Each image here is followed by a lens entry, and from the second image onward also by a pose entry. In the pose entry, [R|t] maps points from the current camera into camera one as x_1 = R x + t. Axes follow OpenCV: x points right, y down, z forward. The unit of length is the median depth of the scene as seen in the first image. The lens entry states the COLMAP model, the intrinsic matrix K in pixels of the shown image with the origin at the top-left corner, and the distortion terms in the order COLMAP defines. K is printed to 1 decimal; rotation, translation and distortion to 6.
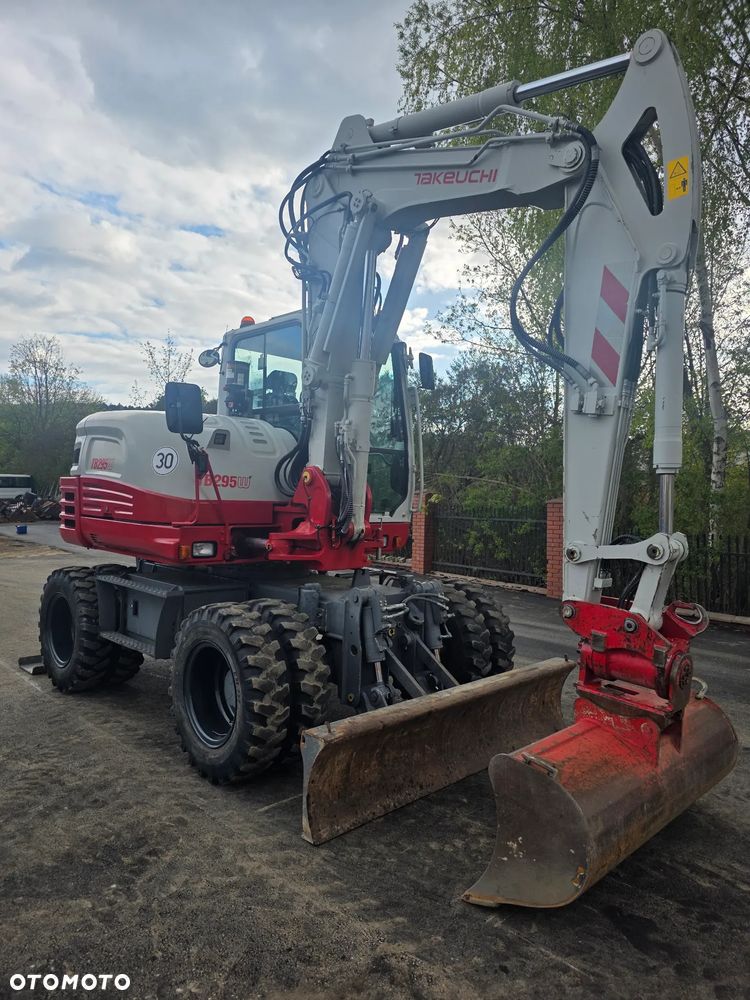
lens RADIAL K [[668.6, 0, 371.7], [0, 668.6, 509.8], [0, 0, 1]] dist [0.057758, -0.049205]
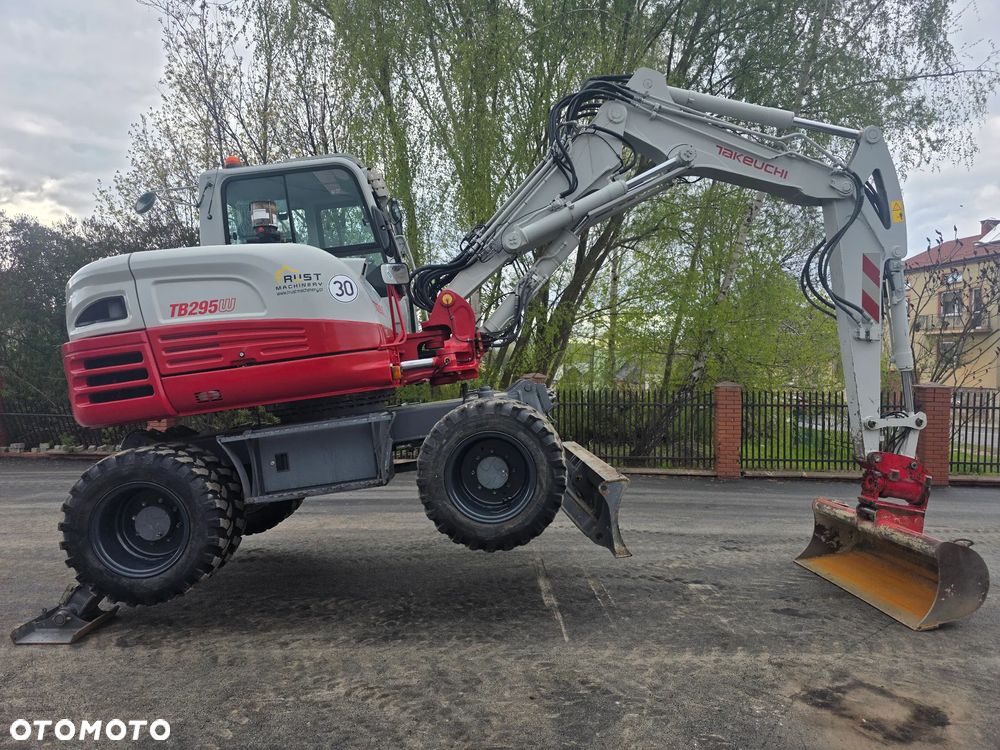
lens RADIAL K [[668.6, 0, 508.4], [0, 668.6, 388.8], [0, 0, 1]] dist [0.057758, -0.049205]
pose [[0.666458, -0.030858, 0.744904, -1.116965], [0.020157, 0.999524, 0.023371, -0.050870], [-0.745270, -0.000561, 0.666763, 0.241233]]
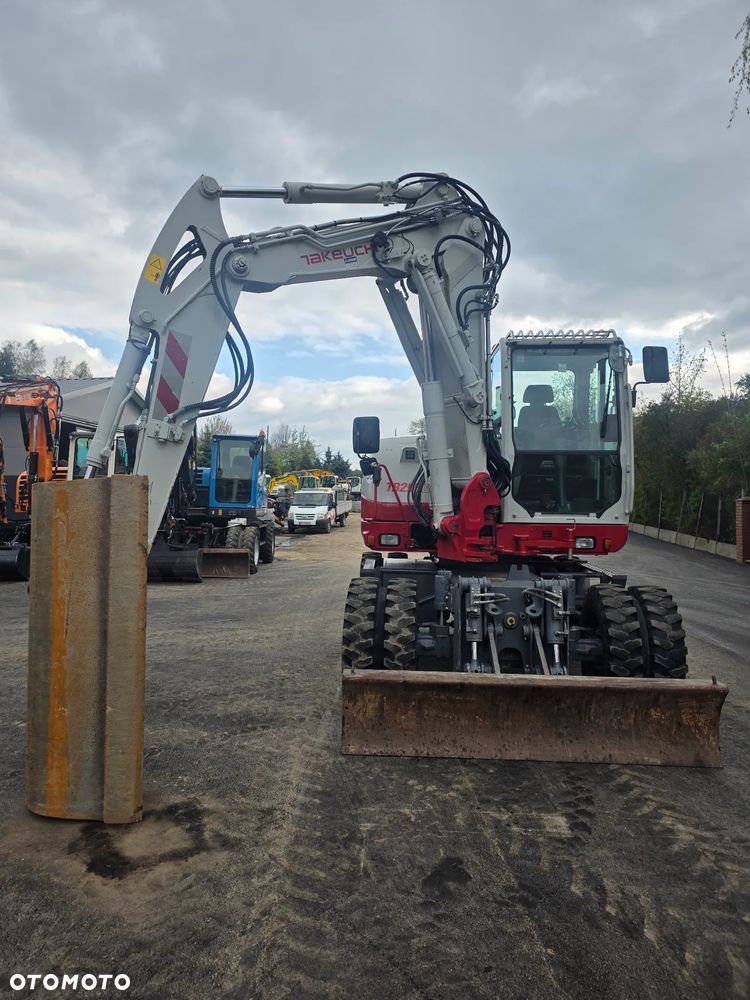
lens RADIAL K [[668.6, 0, 359.8], [0, 668.6, 498.7], [0, 0, 1]] dist [0.057758, -0.049205]
pose [[0.681298, -0.011665, -0.731913, 0.814526], [-0.012306, 0.999549, -0.027386, 0.020451], [0.731902, 0.027664, 0.680848, 0.083759]]
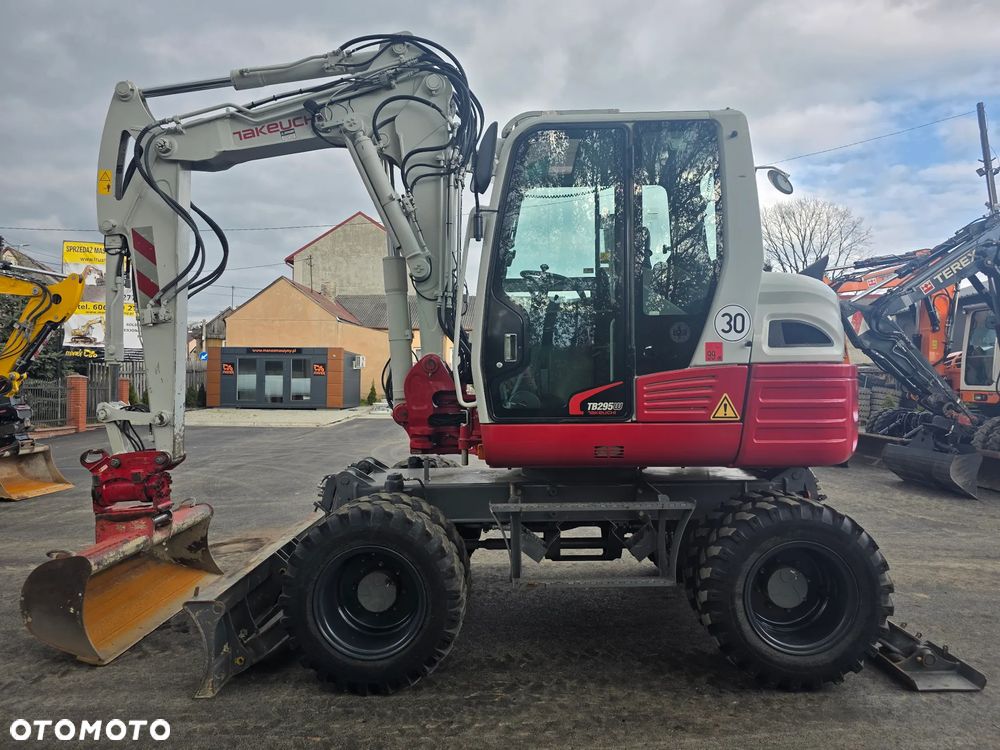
lens RADIAL K [[668.6, 0, 505.7], [0, 668.6, 377.1], [0, 0, 1]] dist [0.057758, -0.049205]
pose [[-0.702652, -0.019549, -0.711265, 0.775920], [-0.027178, 0.999630, -0.000625, -0.039808], [0.711014, 0.018892, -0.702924, 2.334833]]
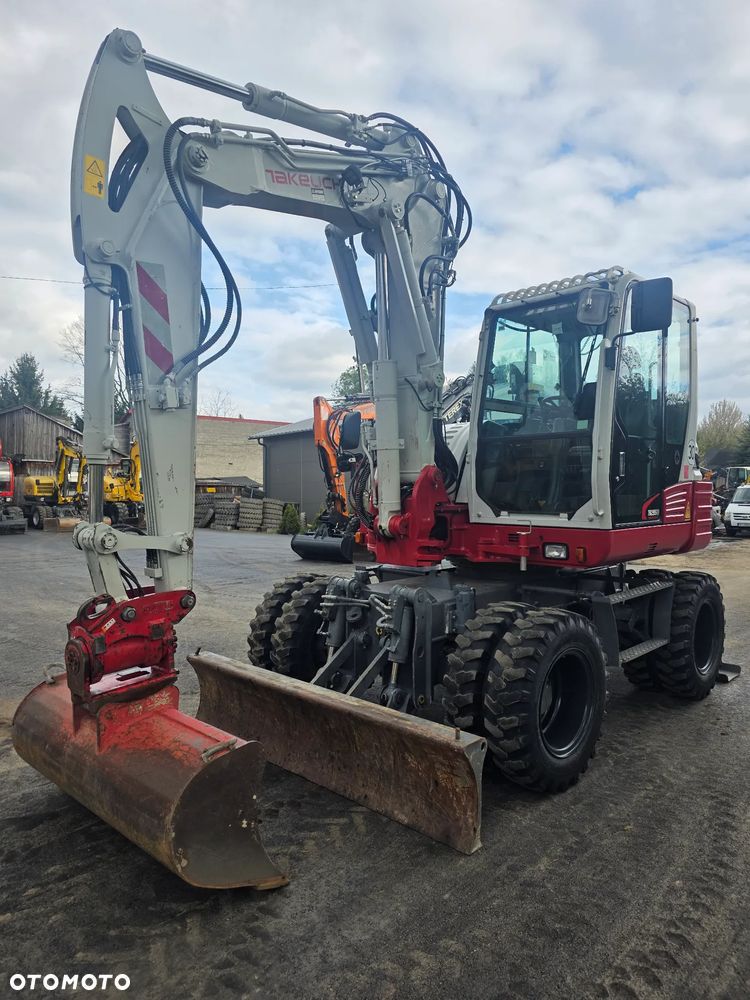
lens RADIAL K [[668.6, 0, 369.3], [0, 668.6, 502.6], [0, 0, 1]] dist [0.057758, -0.049205]
pose [[0.025303, -0.002646, -0.999676, 1.238249], [-0.025986, 0.999657, -0.003303, -0.001572], [0.999342, 0.026061, 0.025225, 1.170864]]
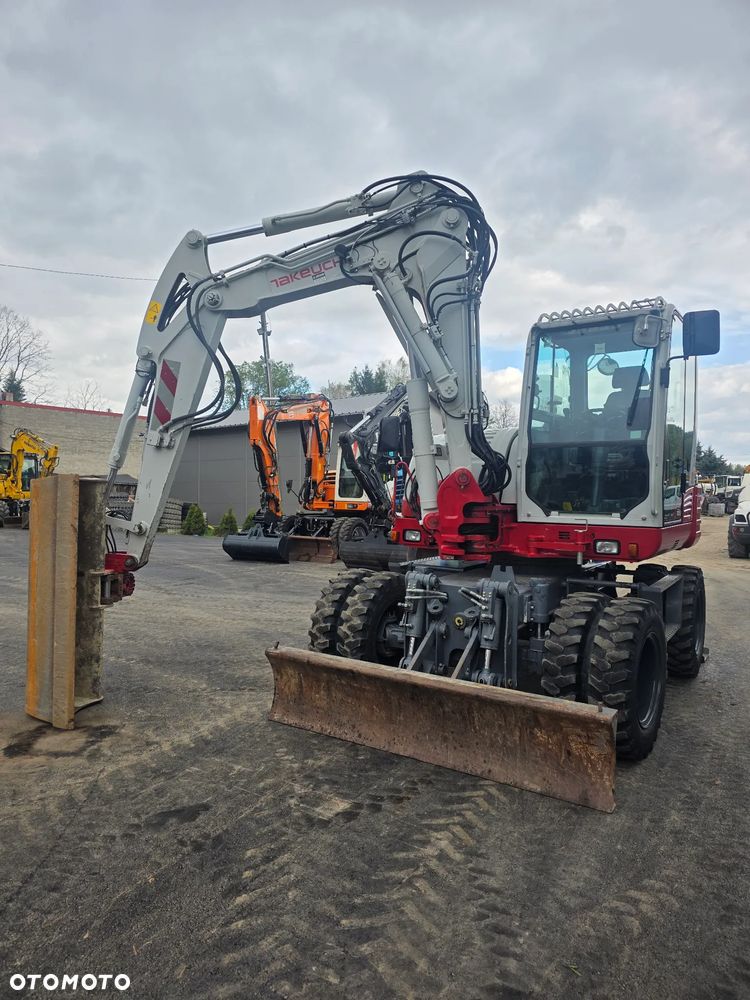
lens RADIAL K [[668.6, 0, 356.6], [0, 668.6, 500.2], [0, 0, 1]] dist [0.057758, -0.049205]
pose [[0.201005, -0.006703, -0.979567, 1.266656], [-0.033697, 0.999337, -0.013752, 0.014544], [0.979010, 0.035773, 0.200646, 0.762697]]
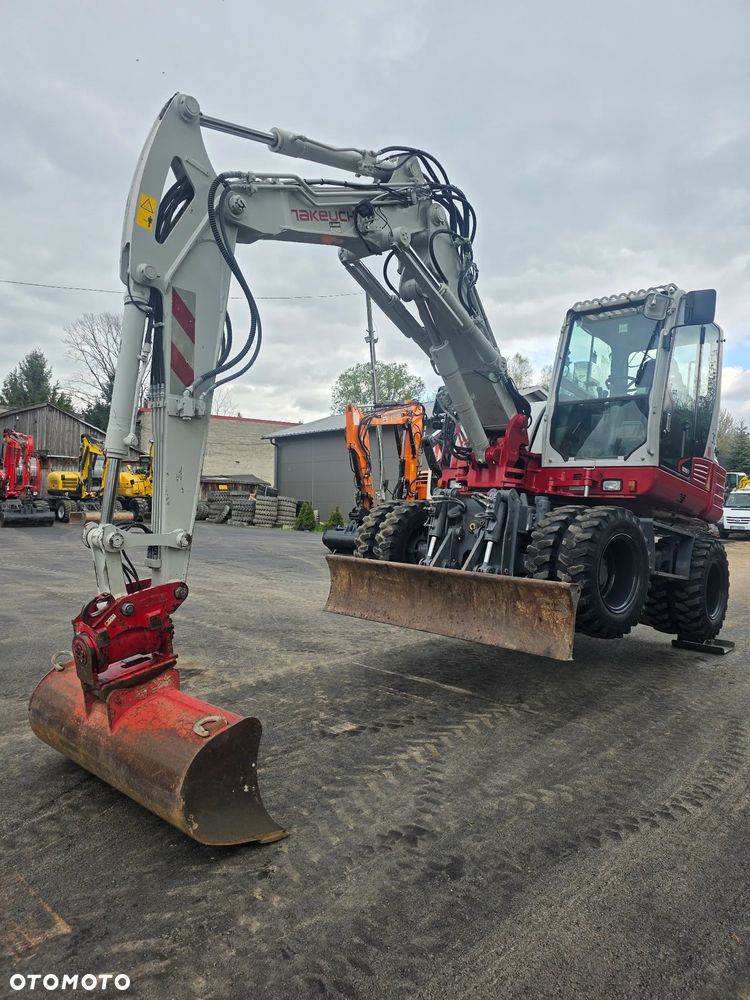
lens RADIAL K [[668.6, 0, 362.9], [0, 668.6, 502.2], [0, 0, 1]] dist [0.057758, -0.049205]
pose [[0.030243, -0.001814, -0.999541, 1.598858], [-0.040661, 0.999168, -0.003044, 0.013973], [0.998715, 0.040734, 0.030144, 0.921218]]
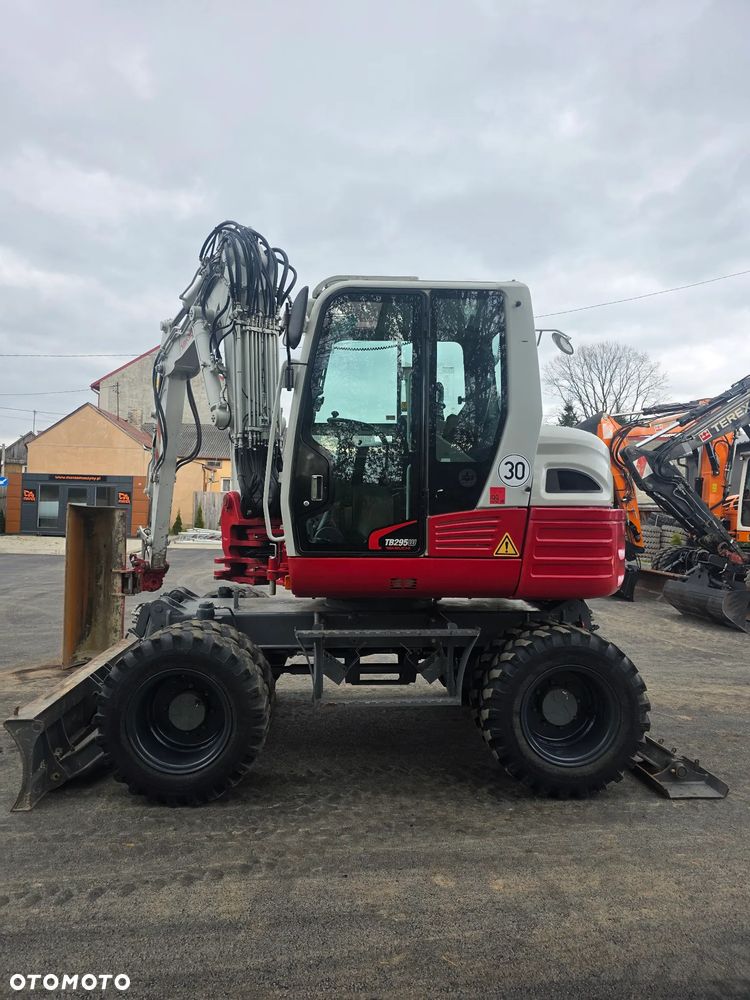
lens RADIAL K [[668.6, 0, 355.8], [0, 668.6, 497.8], [0, 0, 1]] dist [0.057758, -0.049205]
pose [[-0.655386, -0.044904, -0.753958, 0.848299], [-0.046247, 0.998744, -0.019282, -0.050038], [0.753877, 0.022232, -0.656639, 2.408011]]
